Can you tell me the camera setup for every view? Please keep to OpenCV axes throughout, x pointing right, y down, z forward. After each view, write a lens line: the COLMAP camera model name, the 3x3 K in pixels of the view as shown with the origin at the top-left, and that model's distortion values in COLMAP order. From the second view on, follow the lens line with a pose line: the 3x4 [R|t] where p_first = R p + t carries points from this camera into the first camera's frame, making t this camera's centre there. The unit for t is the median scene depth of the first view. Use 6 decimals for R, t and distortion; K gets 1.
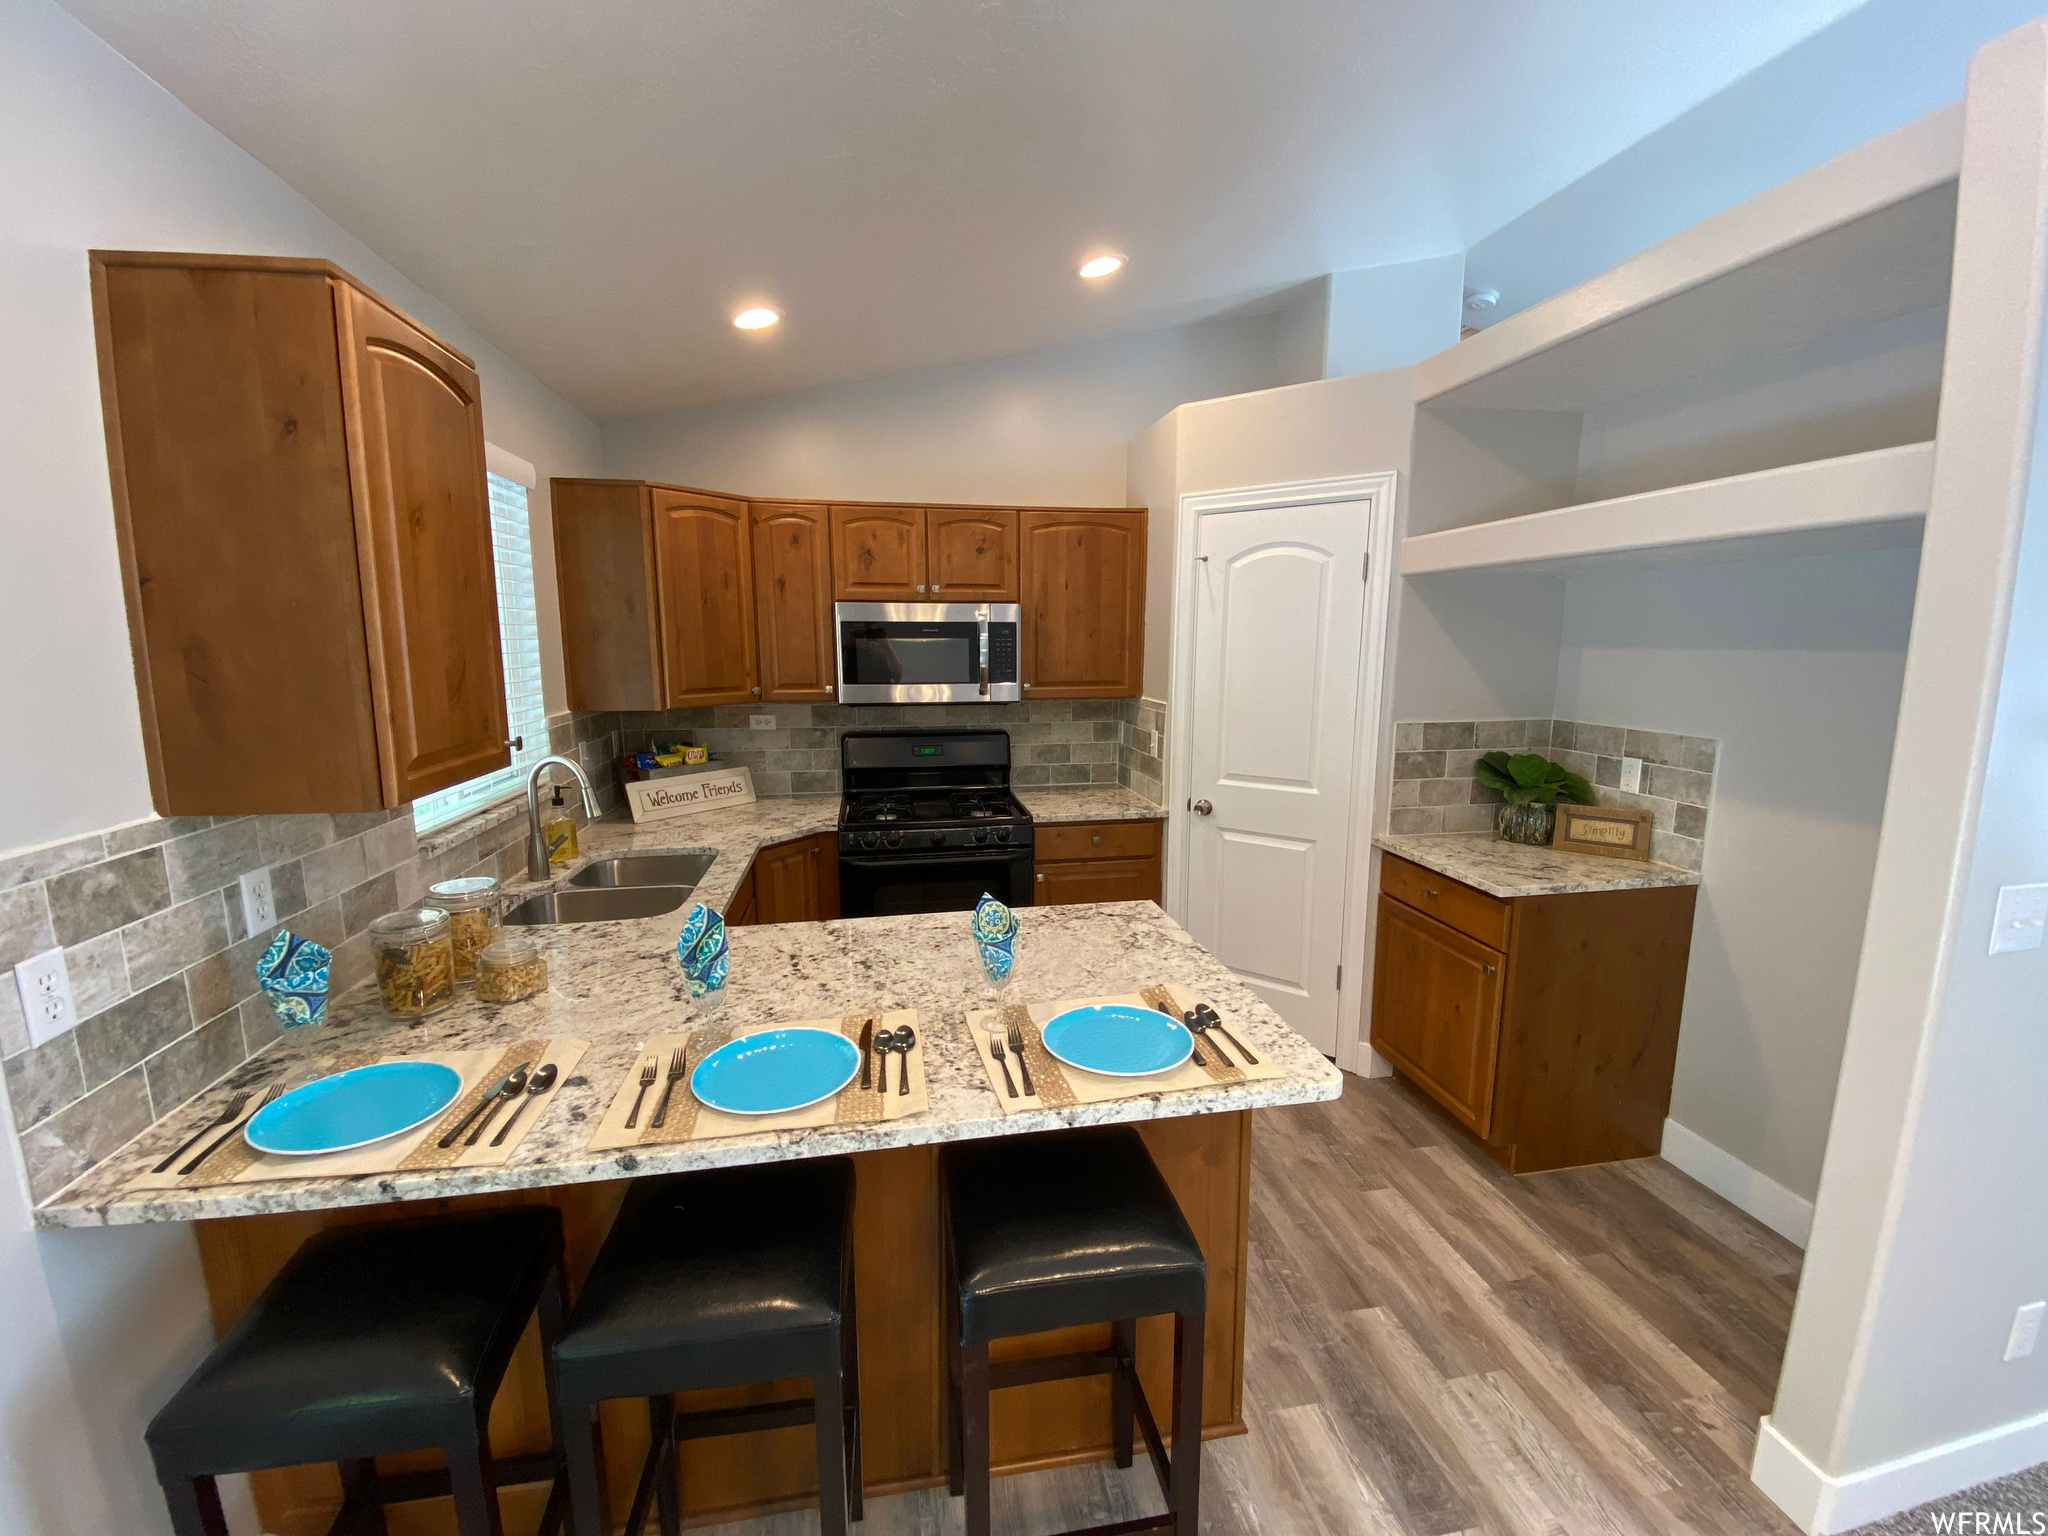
lens RADIAL K [[844.6, 0, 1024.0], [0, 844.6, 768.0], [0, 0, 1]] dist [0.035806, -0.027353]
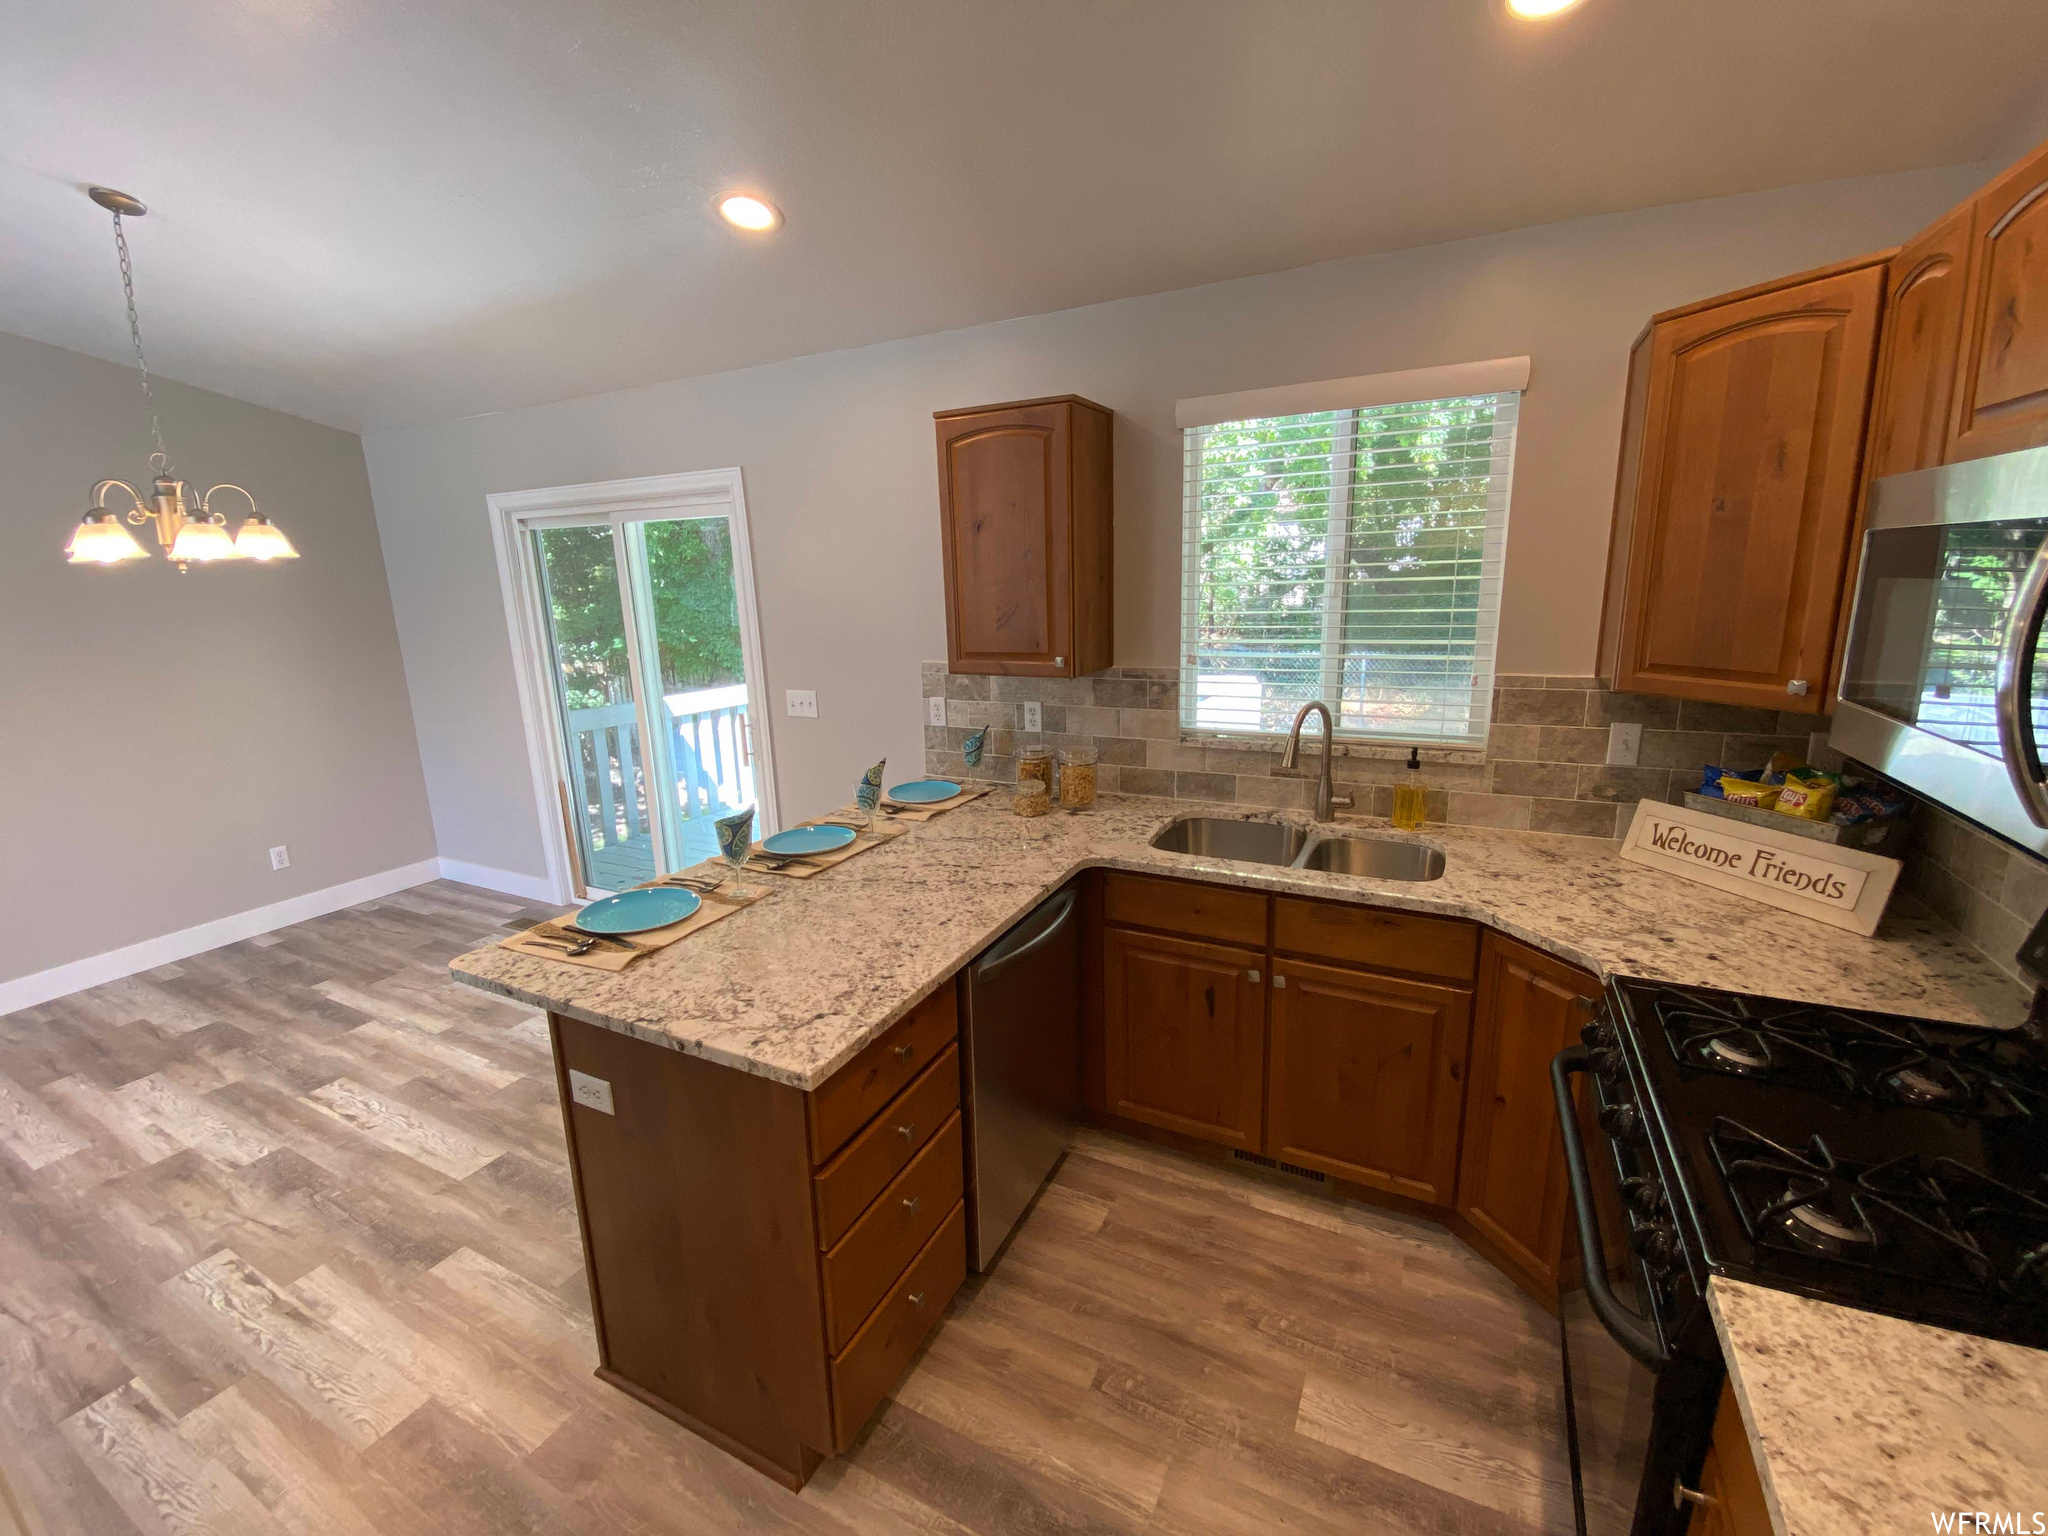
lens RADIAL K [[844.6, 0, 1024.0], [0, 844.6, 768.0], [0, 0, 1]] dist [0.035806, -0.027353]
pose [[-0.606980, 0.186877, -0.772433, 0.501916], [-0.096800, 0.947337, 0.305257, -0.242044], [0.788800, 0.260057, -0.556925, 1.490530]]
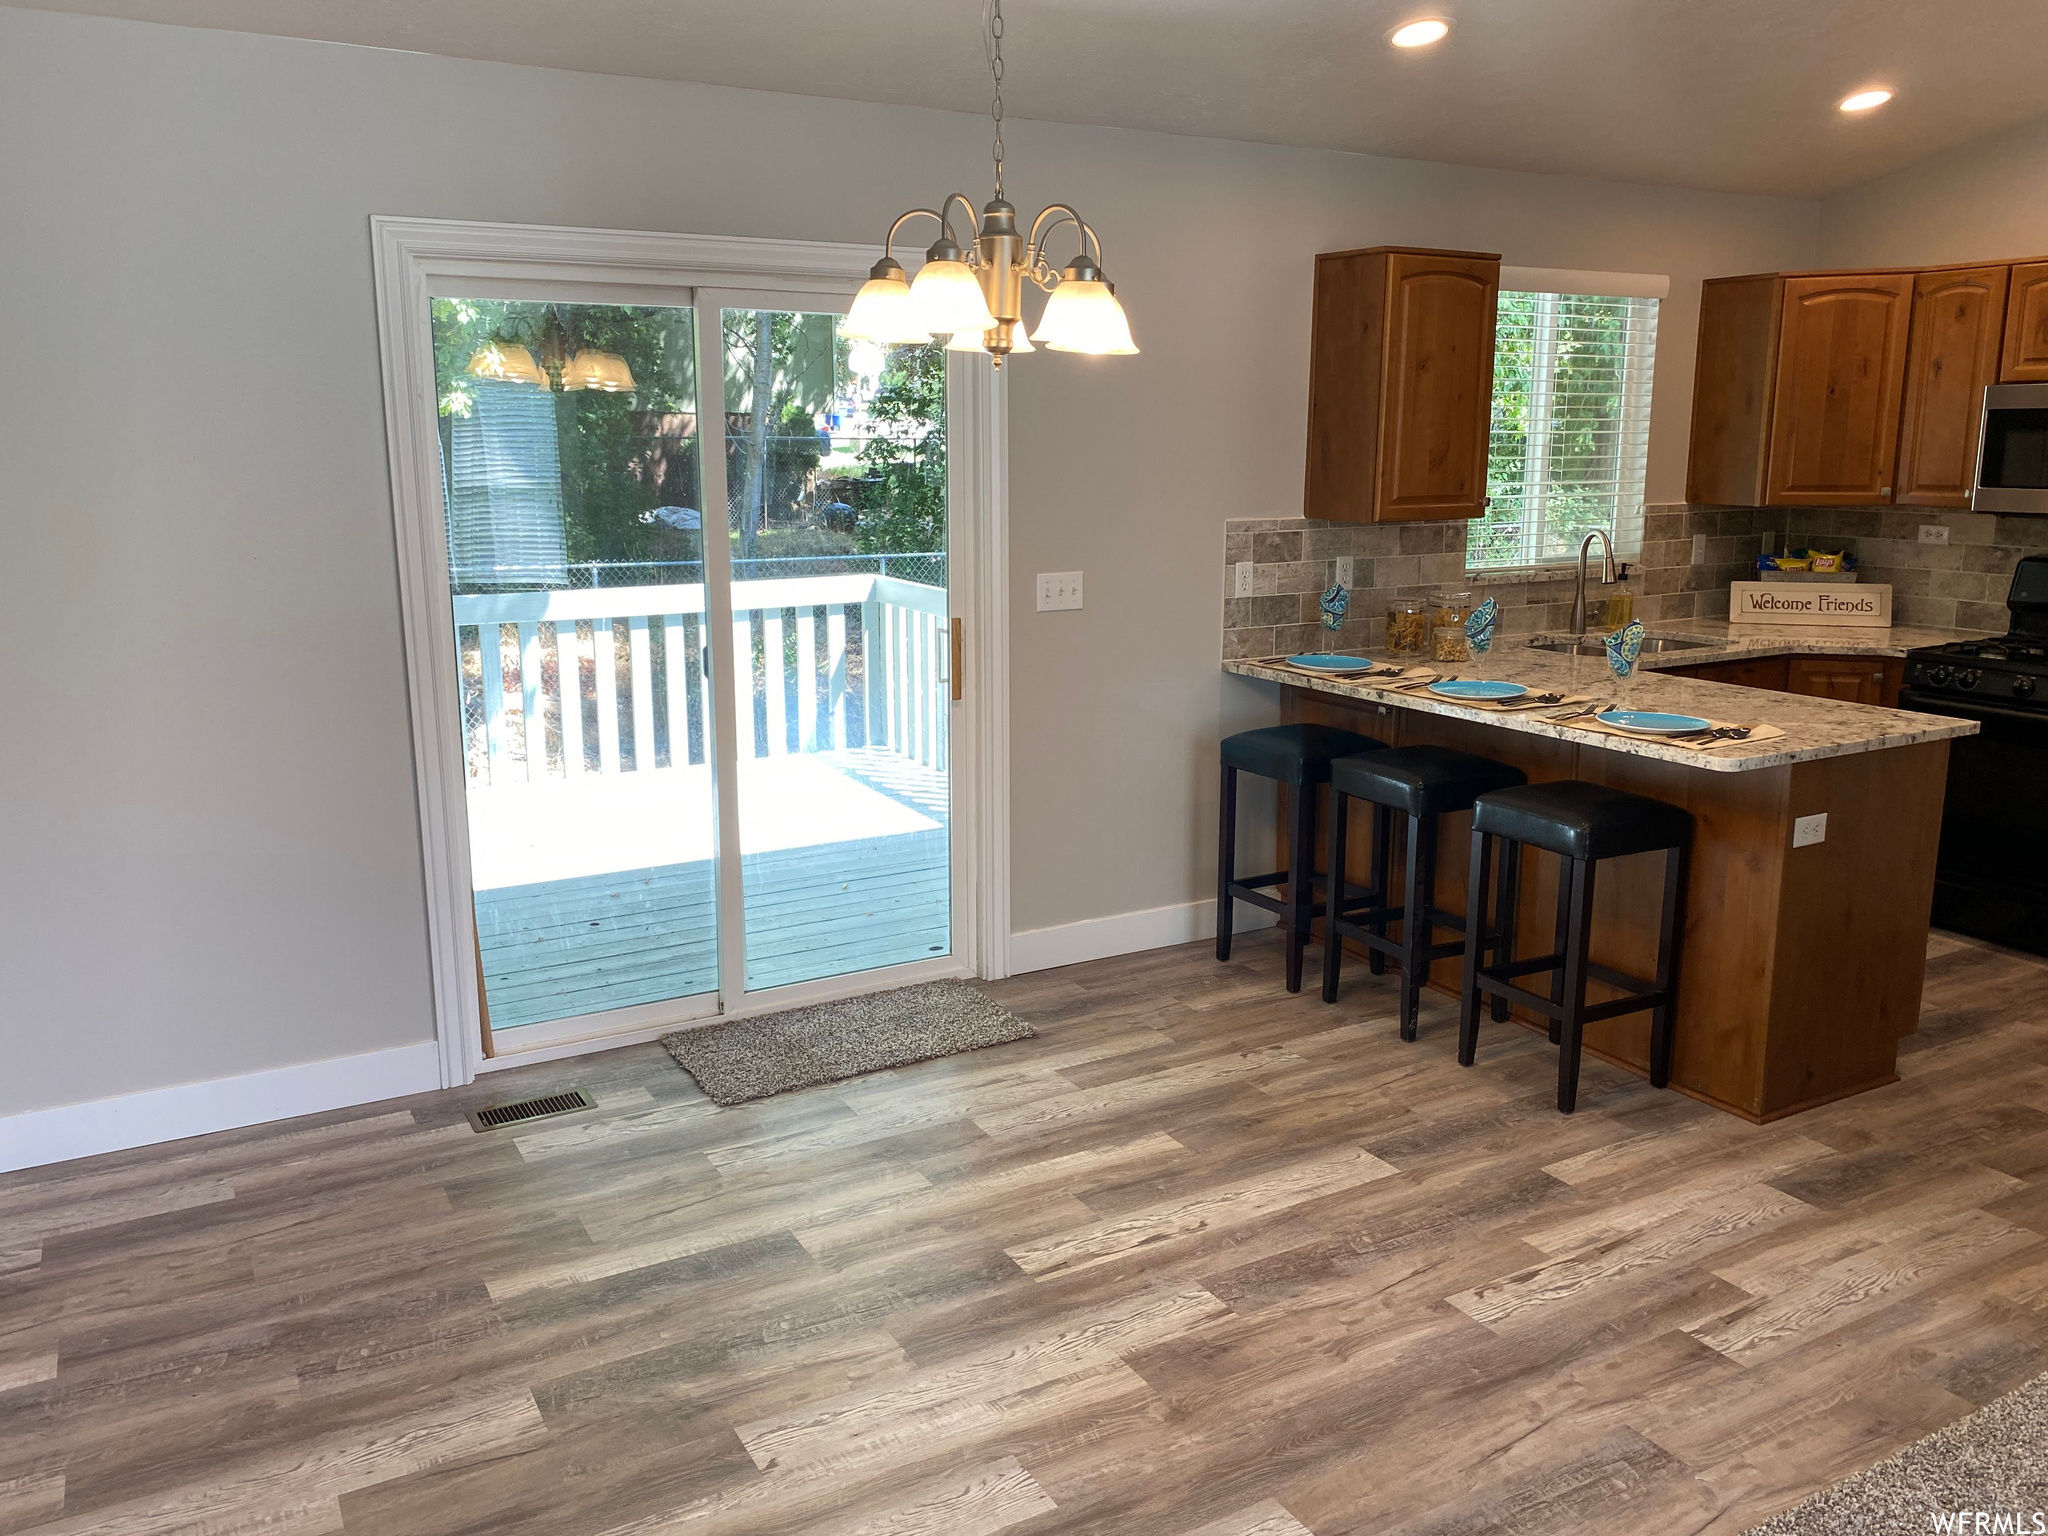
lens RADIAL K [[1556.4, 0, 1025.5], [0, 1556.4, 754.1], [0, 0, 1]] dist [0.016090, 0.005075]
pose [[0.328410, 0.191766, -0.924864, 1.477938], [-0.143650, 0.977923, 0.151759, 0.086481], [0.933548, 0.083017, 0.348706, -0.573718]]
